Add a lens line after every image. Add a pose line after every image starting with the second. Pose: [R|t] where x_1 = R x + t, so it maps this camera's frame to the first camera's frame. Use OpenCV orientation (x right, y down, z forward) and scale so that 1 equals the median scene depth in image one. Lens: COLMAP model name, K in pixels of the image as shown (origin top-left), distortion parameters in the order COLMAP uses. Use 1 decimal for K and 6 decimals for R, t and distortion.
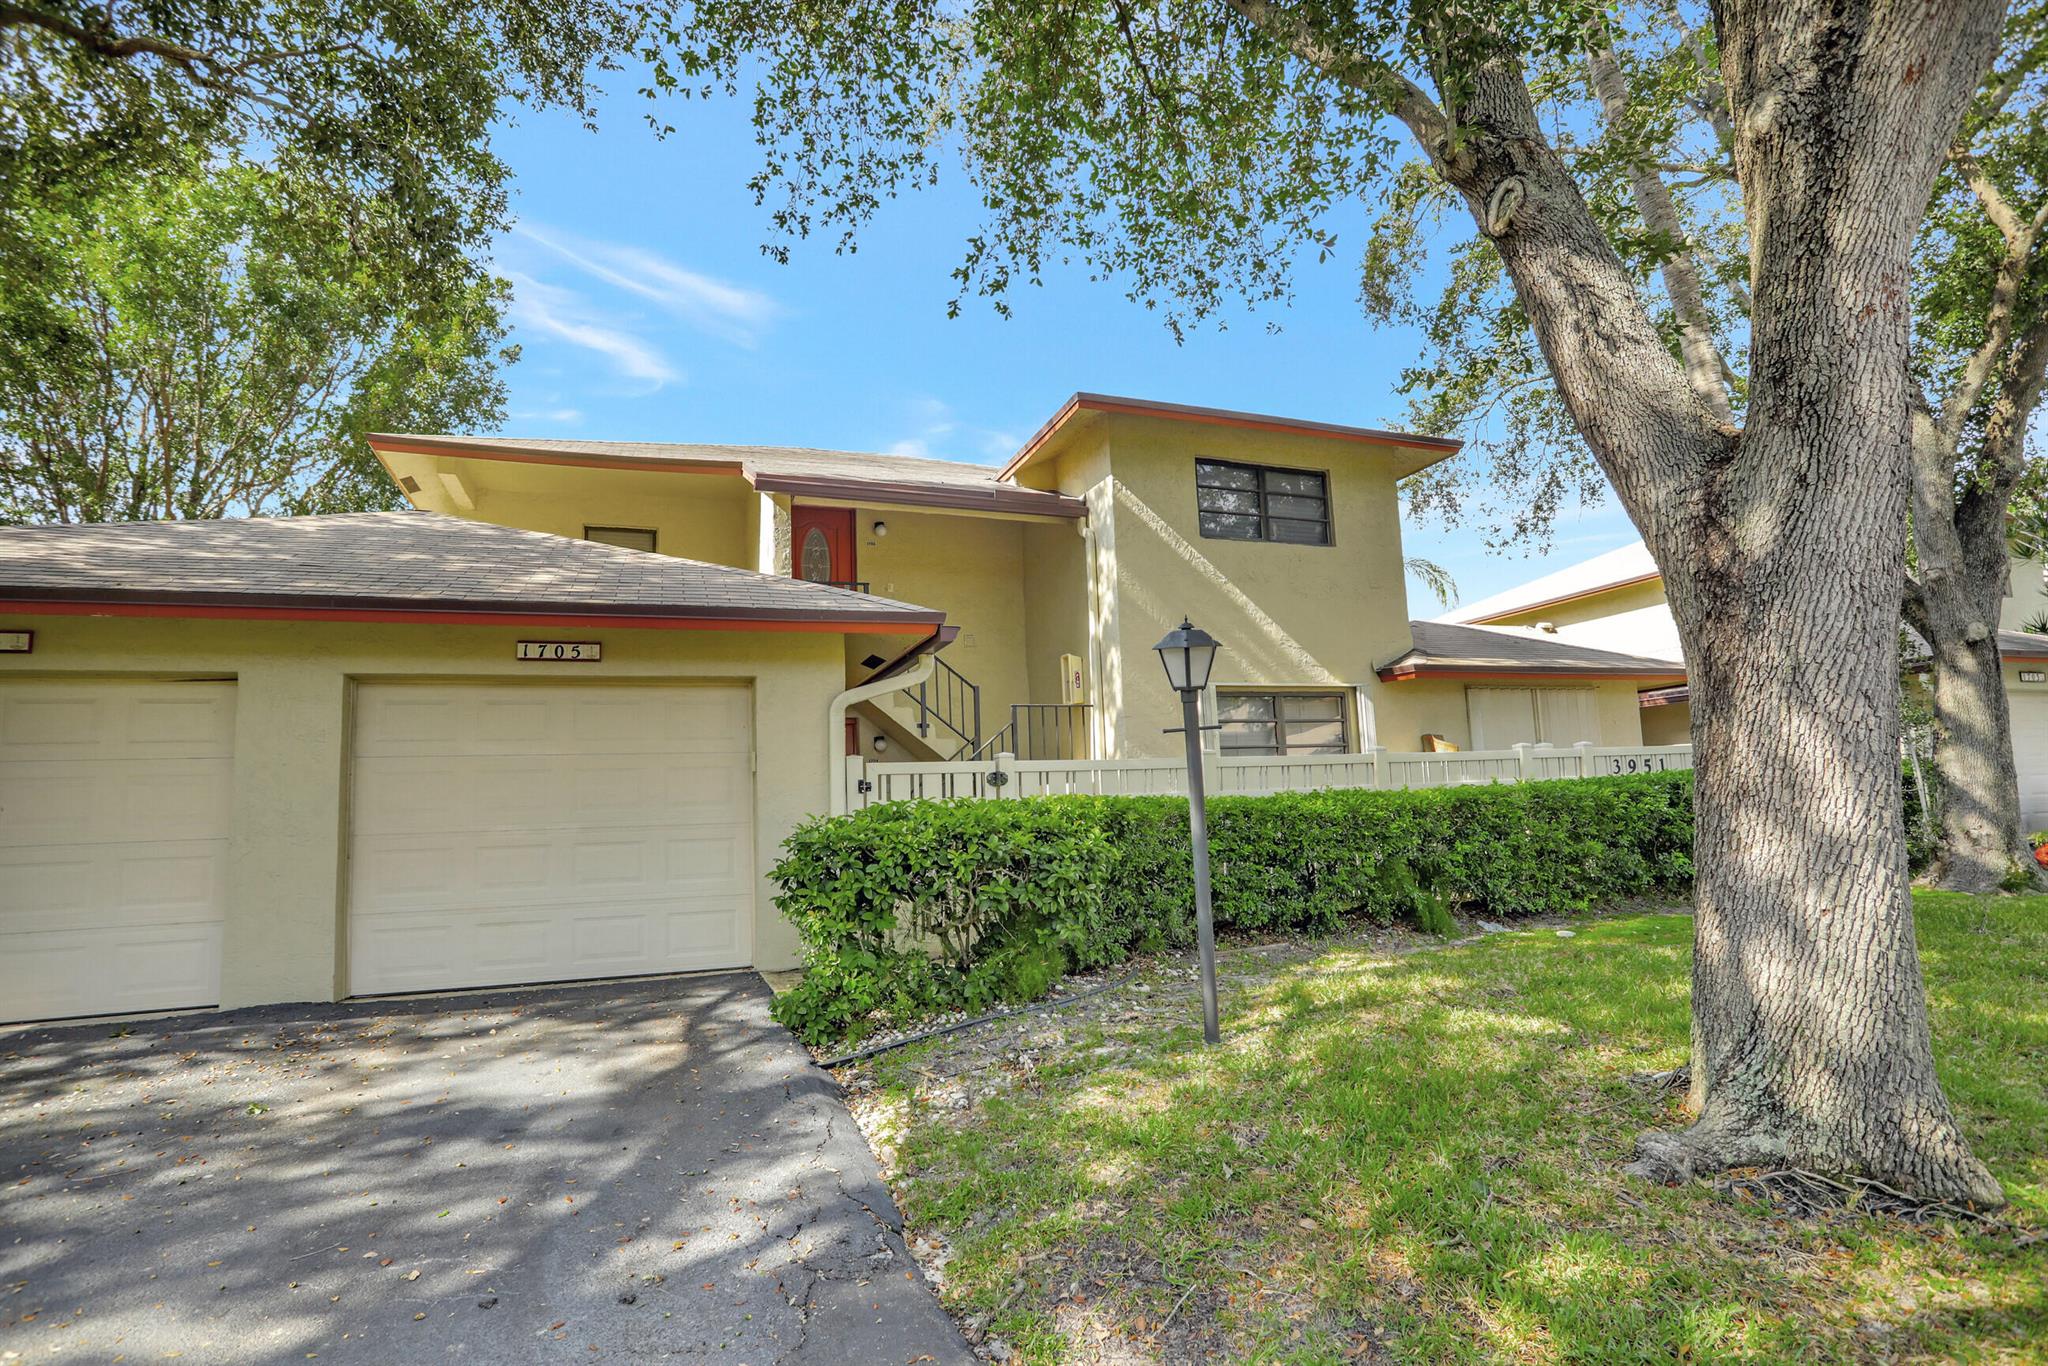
lens RADIAL K [[983.4, 0, 1011.9], [0, 983.4, 685.8], [0, 0, 1]] dist [-0.067845, 0.025192]
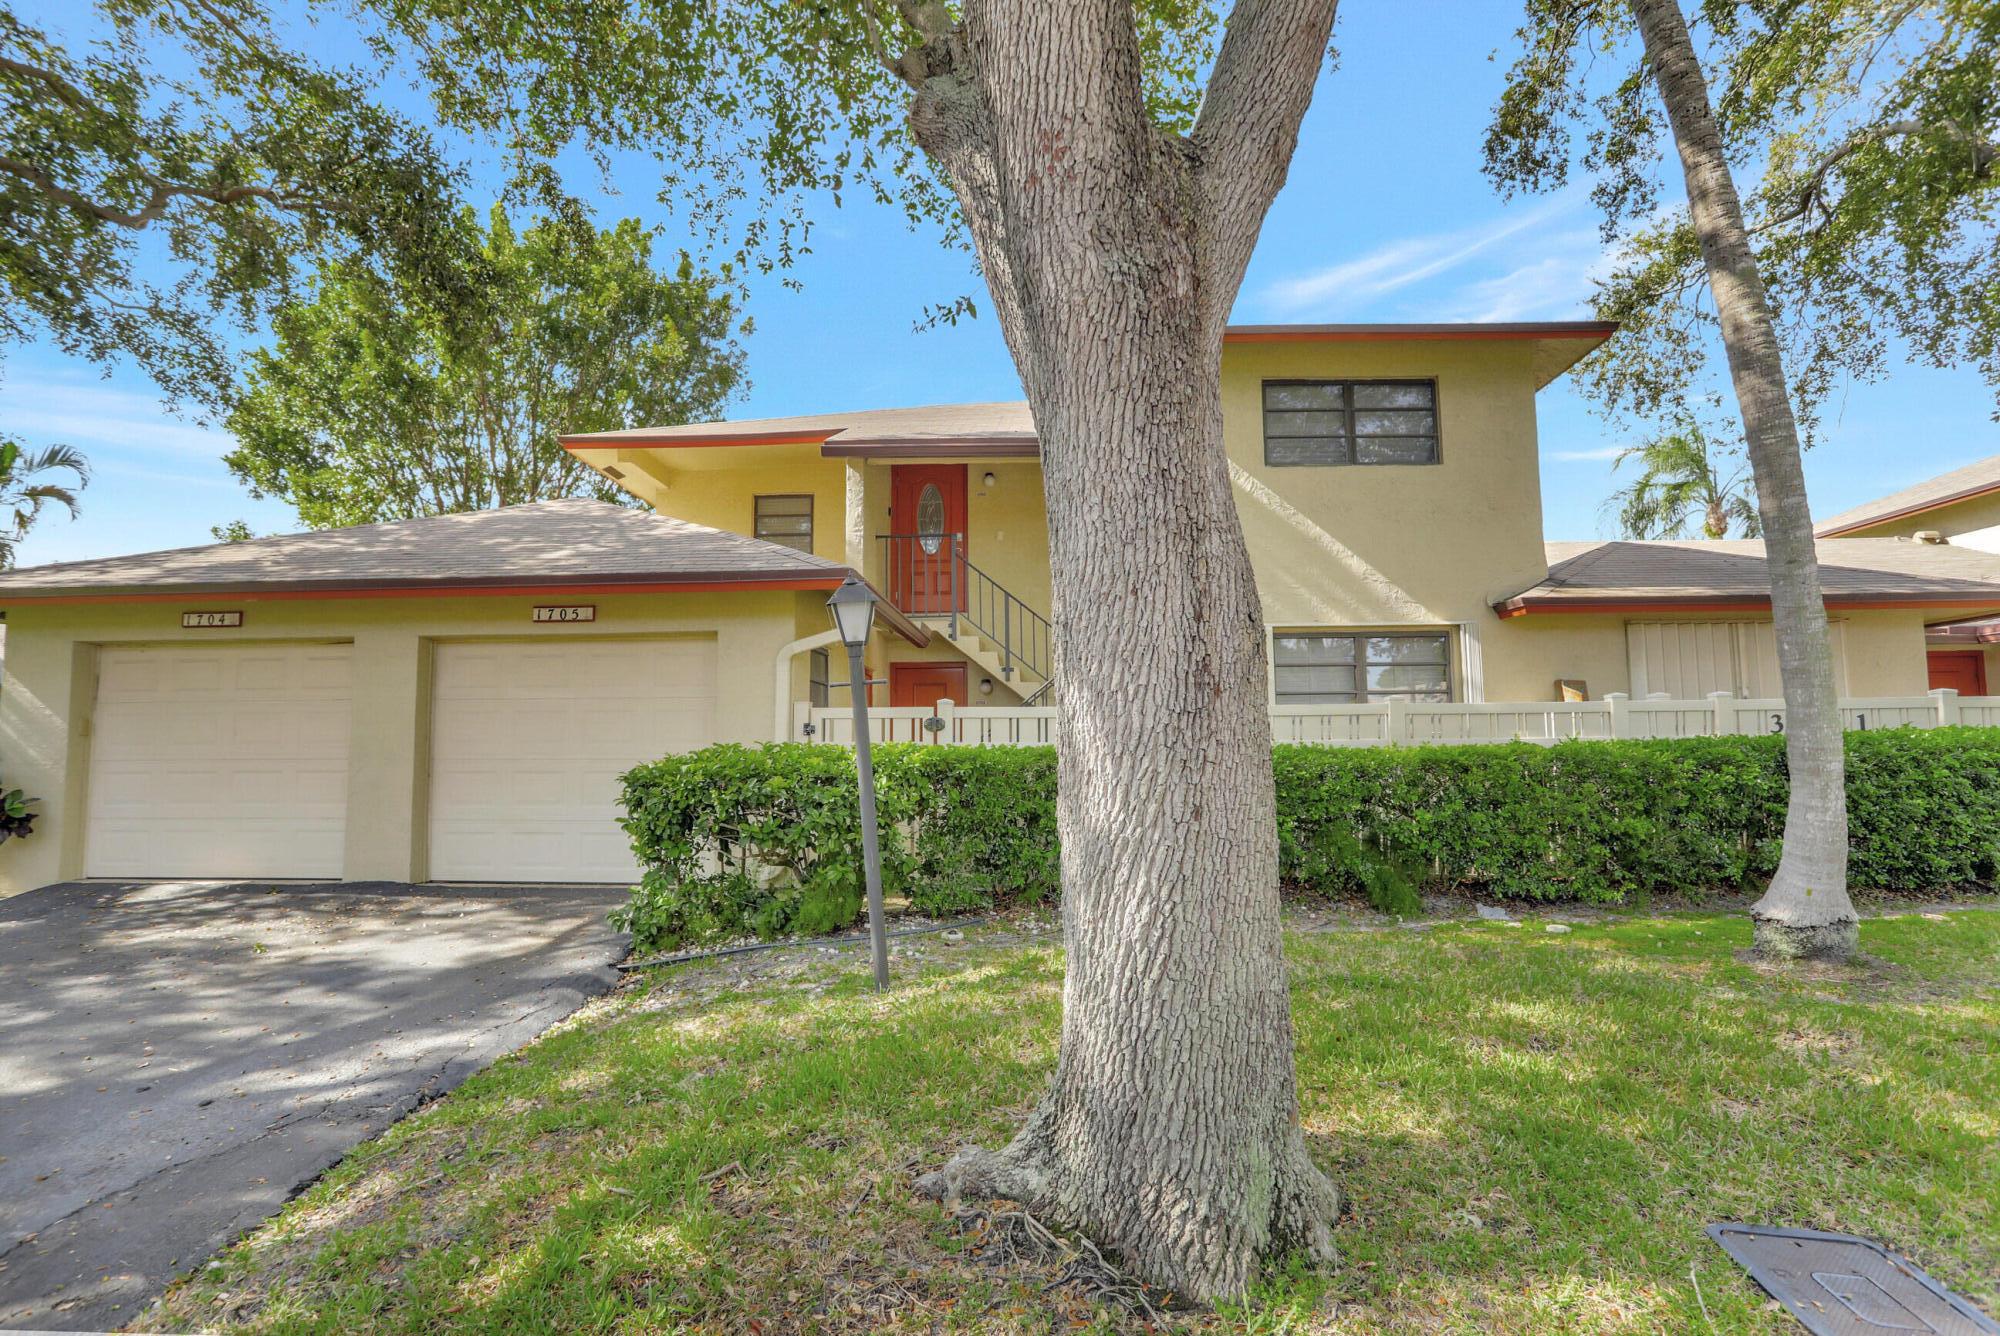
lens RADIAL K [[960.3, 0, 988.2], [0, 960.3, 670.8], [0, 0, 1]] dist [-0.067845, 0.025192]
pose [[0.923991, -0.001309, -0.382413, 0.303259], [0.019989, 0.998792, 0.044879, -0.004546], [0.381892, -0.049112, 0.922901, 0.062702]]
